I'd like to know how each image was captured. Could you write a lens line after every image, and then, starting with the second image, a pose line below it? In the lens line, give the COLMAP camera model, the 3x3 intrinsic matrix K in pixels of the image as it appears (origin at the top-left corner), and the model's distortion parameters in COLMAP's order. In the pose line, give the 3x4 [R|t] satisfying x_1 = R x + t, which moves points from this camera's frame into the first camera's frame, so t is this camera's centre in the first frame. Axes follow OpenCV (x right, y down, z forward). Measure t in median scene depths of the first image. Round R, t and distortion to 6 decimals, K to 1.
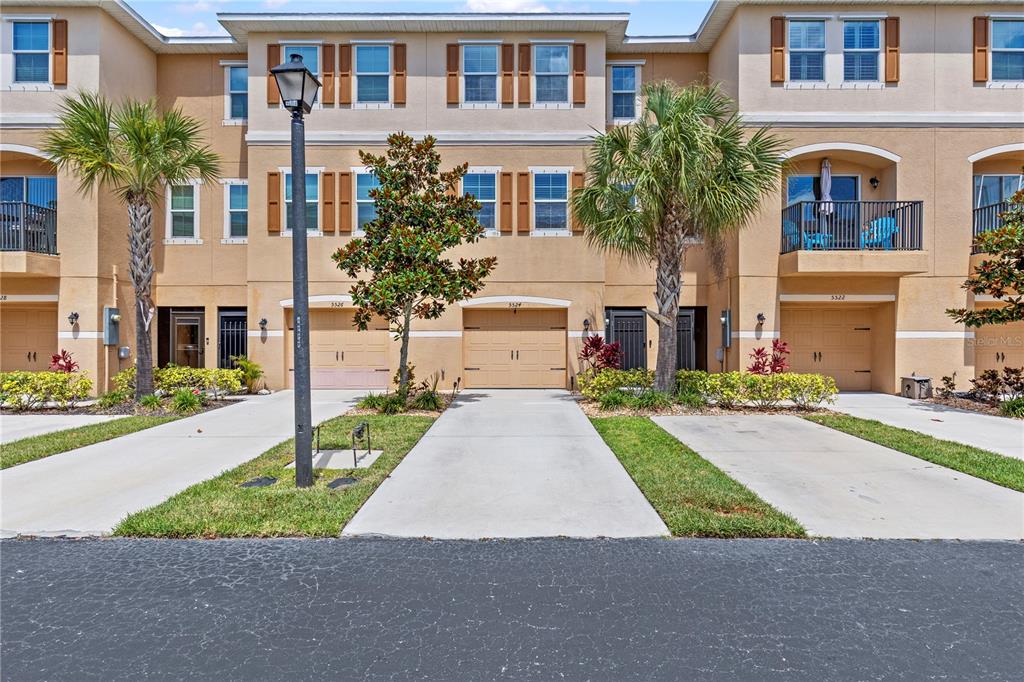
lens RADIAL K [[441.7, 0, 511.6], [0, 441.7, 341.7], [0, 0, 1]] dist [-0.016263, 0.000378]
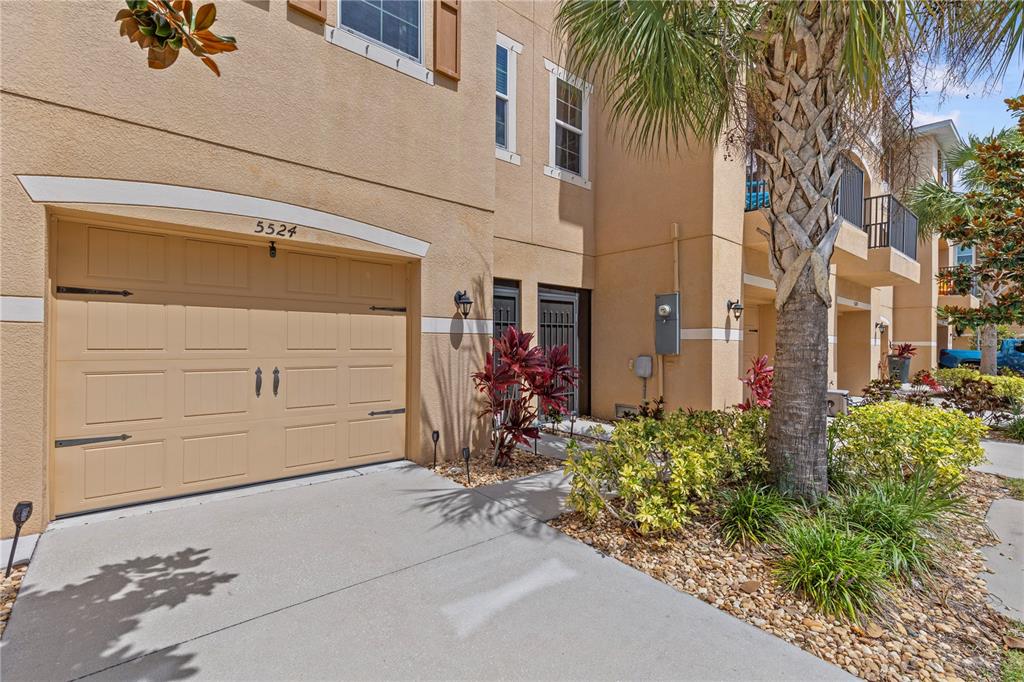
lens RADIAL K [[466.1, 0, 515.5], [0, 466.1, 344.9], [0, 0, 1]] dist [0.001999, -0.000058]
pose [[0.752781, 0.006223, 0.658241, -0.086224], [-0.002893, 0.999977, -0.006145, 0.003572], [-0.658264, 0.002721, 0.752782, 0.624428]]
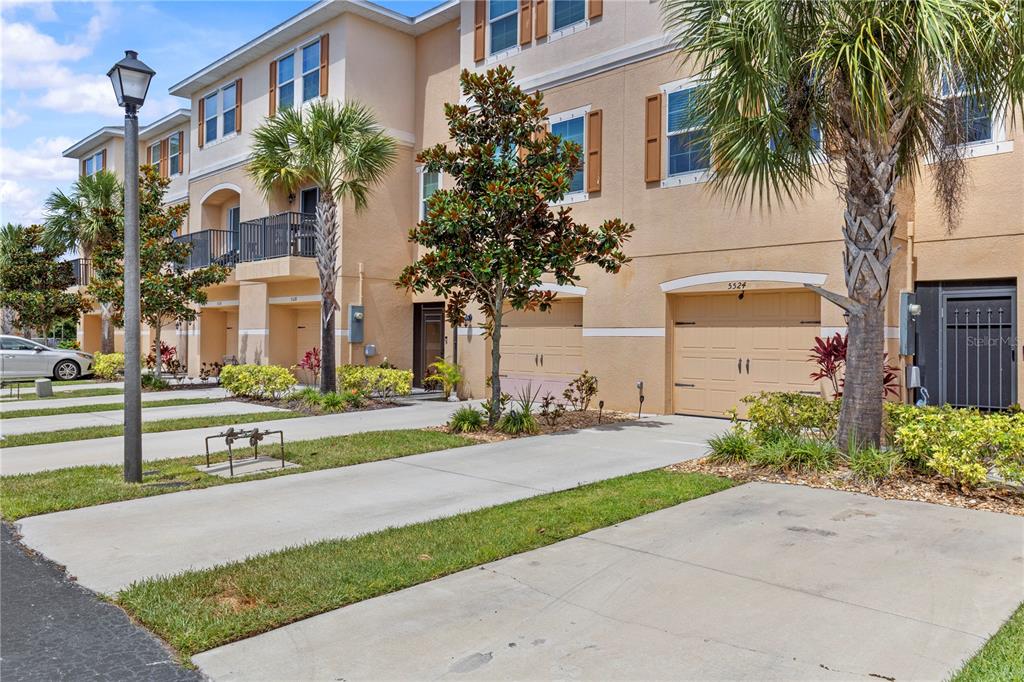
lens RADIAL K [[777.3, 0, 512.5], [0, 777.3, 339.0], [0, 0, 1]] dist [-0.033856, -0.002073]
pose [[0.703650, 0.007262, -0.710510, 0.568169], [-0.013783, 0.999899, -0.003430, 0.000269], [0.710413, 0.012206, 0.703679, -0.000148]]
